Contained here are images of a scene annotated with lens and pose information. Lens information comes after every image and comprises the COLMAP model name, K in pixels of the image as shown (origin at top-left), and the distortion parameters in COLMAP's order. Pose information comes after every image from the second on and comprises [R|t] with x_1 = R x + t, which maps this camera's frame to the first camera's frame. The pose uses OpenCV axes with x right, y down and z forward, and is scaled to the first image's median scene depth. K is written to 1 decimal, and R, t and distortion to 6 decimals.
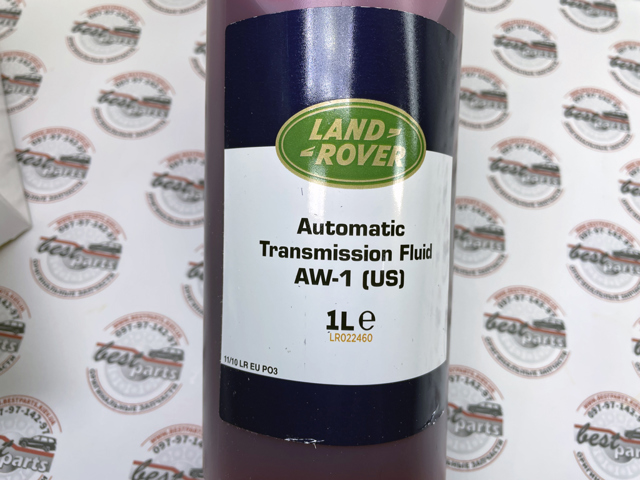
lens RADIAL K [[503.1, 0, 321.0], [0, 503.1, 239.9], [0, 0, 1]] dist [0.030888, -0.045269]
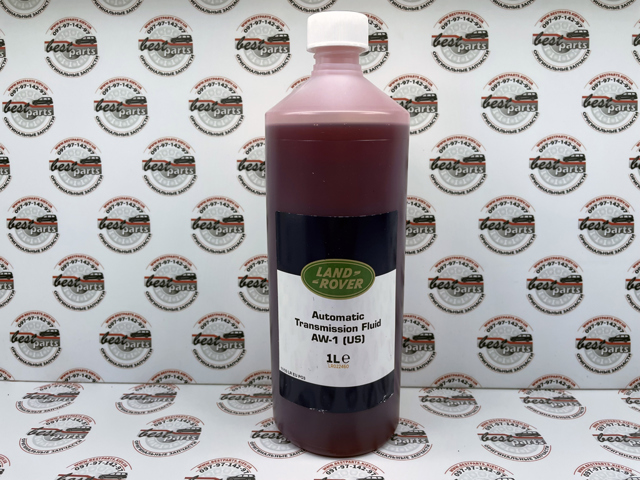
lens RADIAL K [[503.1, 0, 316.7], [0, 503.1, 241.0], [0, 0, 1]] dist [0.030888, -0.045269]
pose [[0.990990, -0.003683, -0.133888, 0.254958], [0.024993, 0.987149, 0.157834, -0.663784], [0.131586, -0.159758, 0.978347, -1.001536]]
